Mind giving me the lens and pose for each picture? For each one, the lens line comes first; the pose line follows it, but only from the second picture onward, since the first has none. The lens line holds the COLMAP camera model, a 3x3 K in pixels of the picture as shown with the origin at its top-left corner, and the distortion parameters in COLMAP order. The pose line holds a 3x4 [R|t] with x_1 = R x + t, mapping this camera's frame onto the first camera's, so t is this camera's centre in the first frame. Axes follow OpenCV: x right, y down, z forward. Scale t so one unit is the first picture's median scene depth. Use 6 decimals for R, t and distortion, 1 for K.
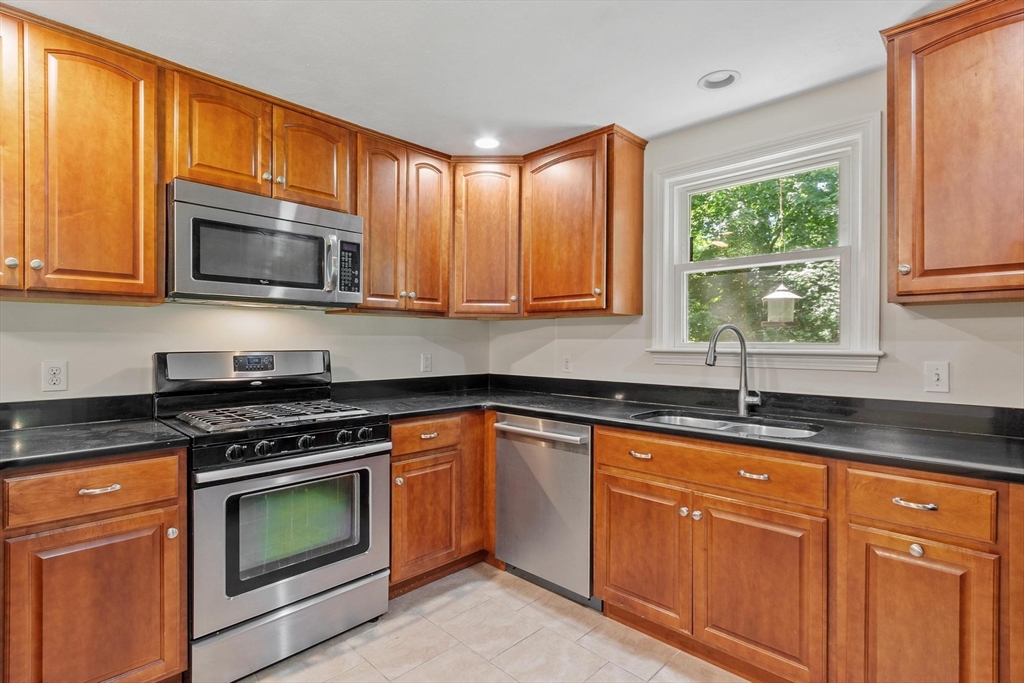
lens RADIAL K [[494.8, 0, 508.8], [0, 494.8, 343.1], [0, 0, 1]] dist [-0.004083, -0.000342]
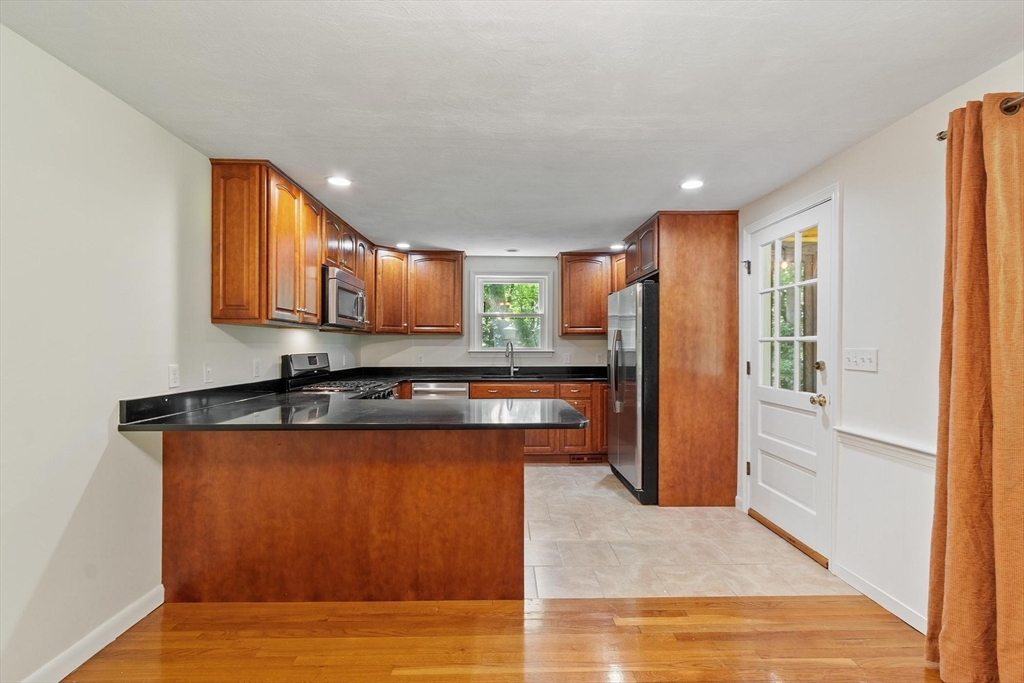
lens RADIAL K [[452.3, 0, 508.7], [0, 452.3, 346.8], [0, 0, 1]] dist [0.001811, -0.000733]
pose [[0.703154, -0.001507, 0.711036, -1.198317], [0.002832, 0.999996, -0.000682, -0.004755], [-0.711032, 0.002493, 0.703155, -0.640506]]
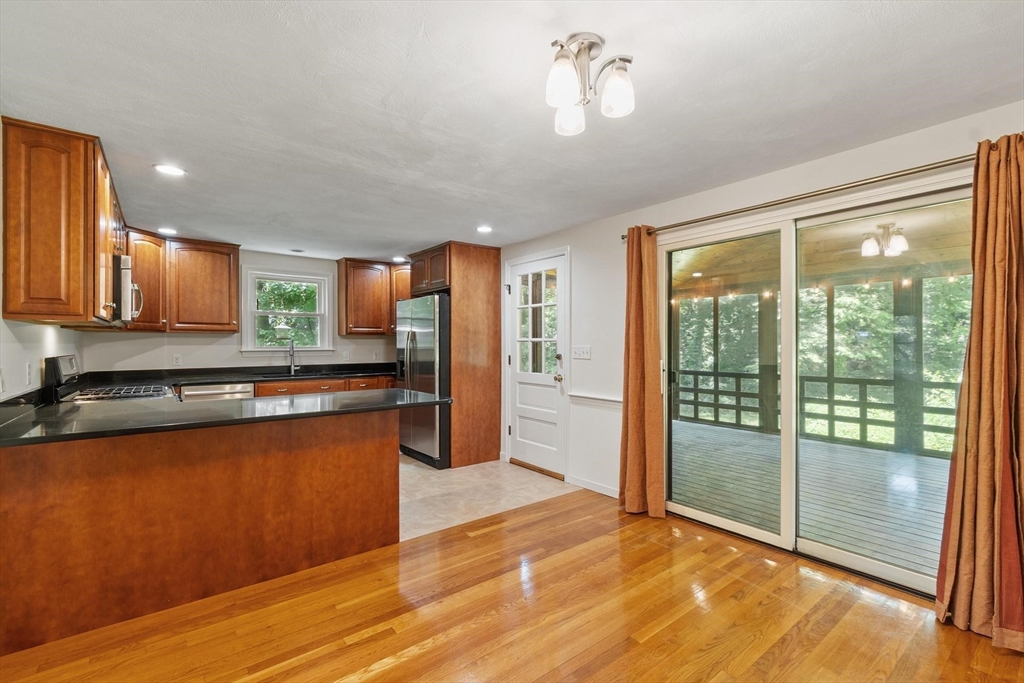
lens RADIAL K [[452.3, 0, 511.0], [0, 452.3, 345.1], [0, 0, 1]] dist [0.001811, -0.000733]
pose [[0.140121, -0.003855, 0.990127, -1.683340], [0.006001, 0.999977, 0.003045, -0.009815], [-0.990116, 0.005515, 0.140141, -0.461370]]
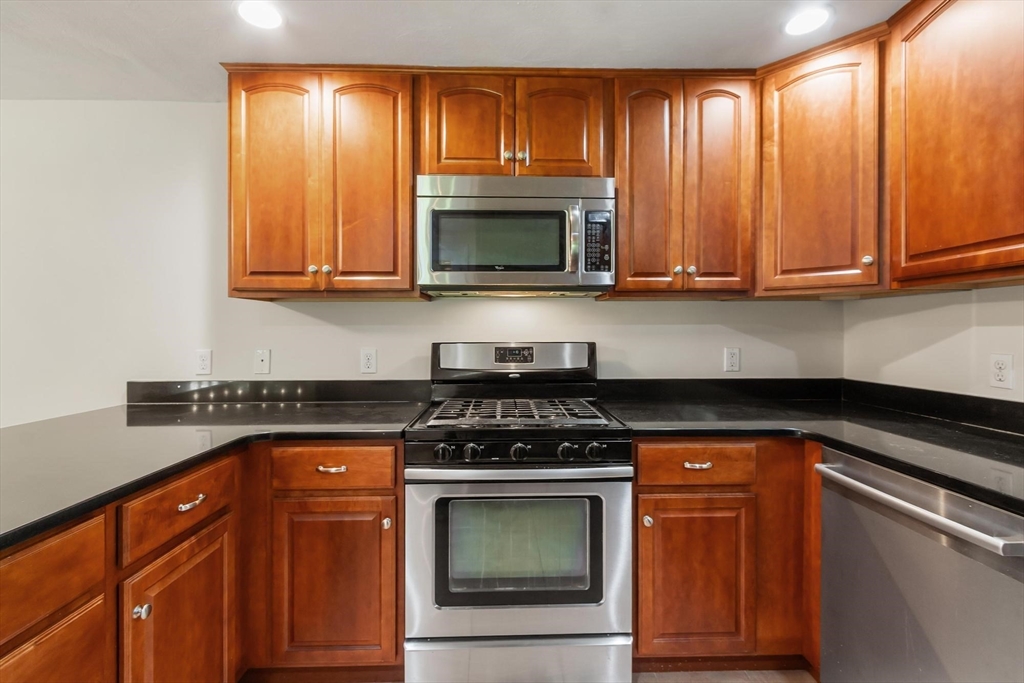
lens RADIAL K [[452.3, 0, 518.3], [0, 452.3, 331.1], [0, 0, 1]] dist [0.001811, -0.000733]
pose [[0.720334, -0.004715, -0.693611, 0.108511], [0.000981, 0.999983, -0.005779, -0.000501], [0.693626, 0.003482, 0.720327, 0.376877]]
